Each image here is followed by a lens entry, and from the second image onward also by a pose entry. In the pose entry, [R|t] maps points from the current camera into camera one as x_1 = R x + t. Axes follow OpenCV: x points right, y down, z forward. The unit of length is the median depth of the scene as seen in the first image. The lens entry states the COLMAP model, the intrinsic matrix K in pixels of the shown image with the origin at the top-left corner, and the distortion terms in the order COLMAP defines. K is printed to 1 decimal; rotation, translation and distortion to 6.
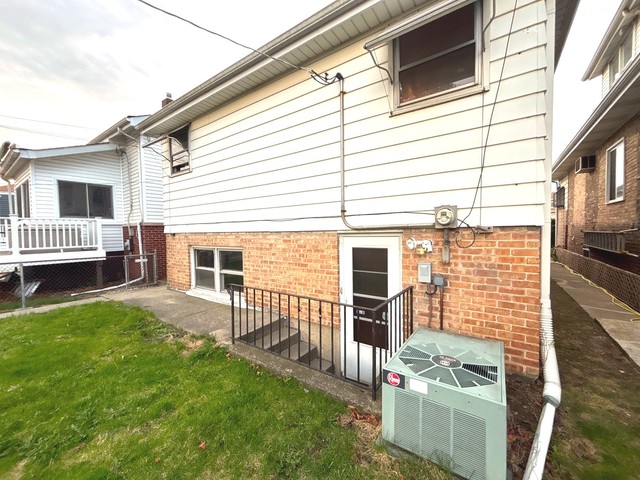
lens RADIAL K [[264.7, 0, 320.0], [0, 264.7, 240.0], [0, 0, 1]] dist [-0.026214, 0.004565]
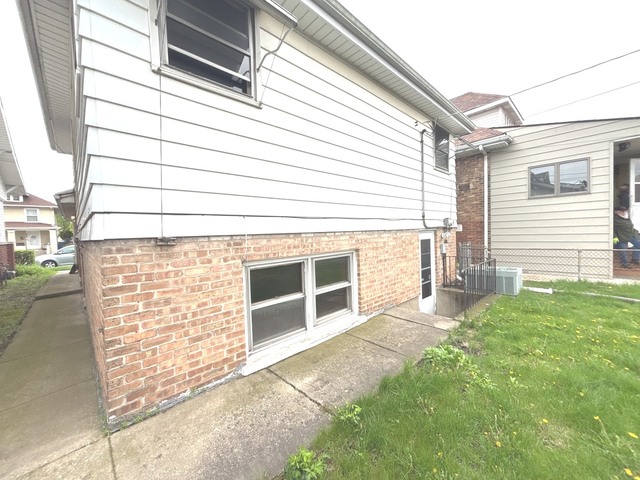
lens RADIAL K [[264.7, 0, 320.0], [0, 264.7, 240.0], [0, 0, 1]] dist [-0.026214, 0.004565]
pose [[0.174134, -0.020638, 0.984506, -1.028690], [0.062653, 0.997987, 0.009839, -0.015970], [-0.982727, 0.059969, 0.175076, 0.887263]]
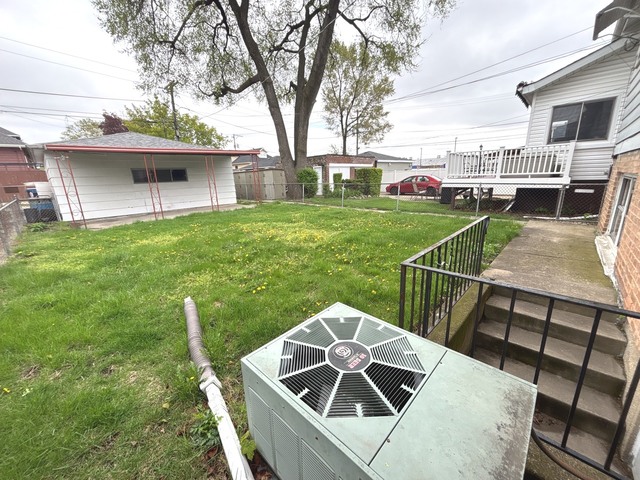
lens RADIAL K [[258.1, 0, 317.3], [0, 258.1, 240.2], [0, 0, 1]] dist [0.000849, 0.000154]
pose [[-0.147085, 0.264477, -0.953110, 0.356201], [-0.001393, 0.963533, 0.267585, 0.012047], [0.989123, 0.040685, -0.141352, 0.353549]]
